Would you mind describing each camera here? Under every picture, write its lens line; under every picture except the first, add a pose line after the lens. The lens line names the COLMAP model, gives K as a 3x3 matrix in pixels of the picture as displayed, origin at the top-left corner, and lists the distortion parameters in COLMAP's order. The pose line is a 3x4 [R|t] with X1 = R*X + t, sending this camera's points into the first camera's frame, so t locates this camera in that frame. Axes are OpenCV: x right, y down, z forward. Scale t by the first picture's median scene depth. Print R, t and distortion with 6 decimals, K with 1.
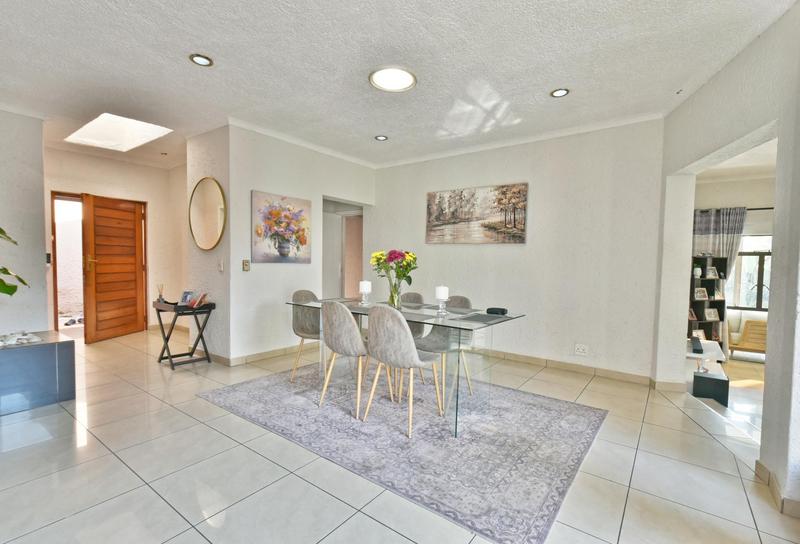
lens RADIAL K [[356.2, 0, 400.0], [0, 356.2, 272.0], [0, 0, 1]] dist [0.000121, -0.000051]
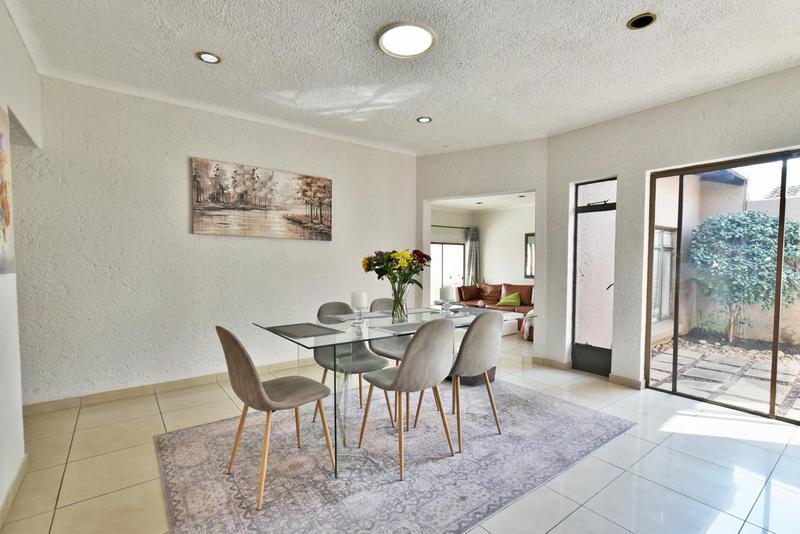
lens RADIAL K [[370.6, 0, 399.5], [0, 370.6, 275.7], [0, 0, 1]] dist [0.000773, 0.000065]
pose [[0.289021, -0.059590, 0.955466, -0.559590], [0.026989, 0.998171, 0.054090, -0.033272], [-0.956942, 0.010154, 0.290100, 0.503020]]
